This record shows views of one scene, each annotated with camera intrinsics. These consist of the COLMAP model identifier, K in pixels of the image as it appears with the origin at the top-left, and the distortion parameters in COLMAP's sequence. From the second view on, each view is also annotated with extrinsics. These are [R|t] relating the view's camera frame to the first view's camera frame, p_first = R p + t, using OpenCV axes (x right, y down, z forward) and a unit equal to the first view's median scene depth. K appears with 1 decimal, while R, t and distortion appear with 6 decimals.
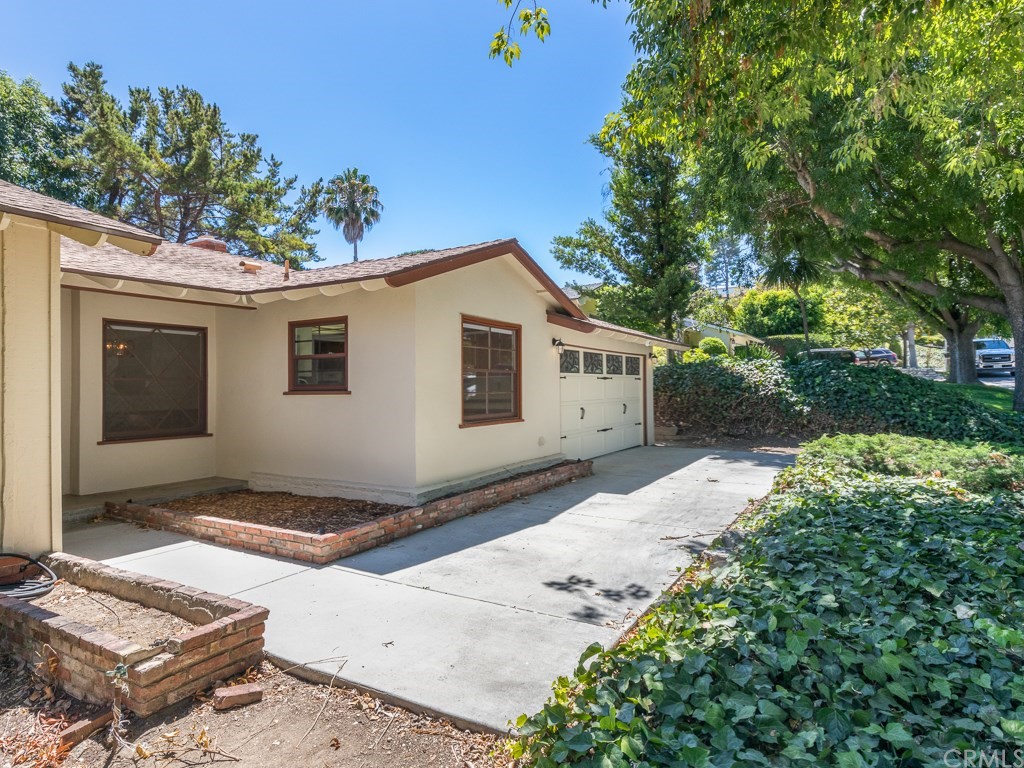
lens RADIAL K [[642.0, 0, 534.2], [0, 642.0, 375.9], [0, 0, 1]] dist [0.010163, 0.002302]
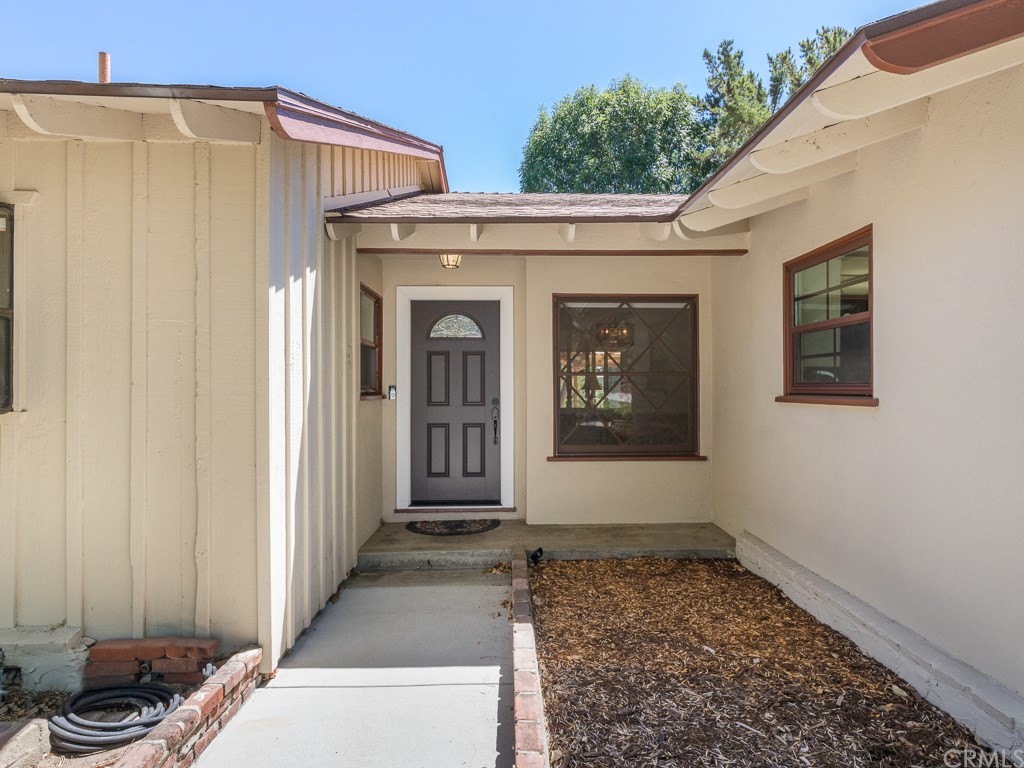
lens RADIAL K [[642.0, 0, 534.2], [0, 642.0, 375.9], [0, 0, 1]] dist [0.010163, 0.002302]
pose [[0.514134, -0.003935, -0.857701, -0.016813], [0.011943, 0.999925, 0.002572, 0.002179], [0.857627, -0.011566, 0.514143, 0.281093]]
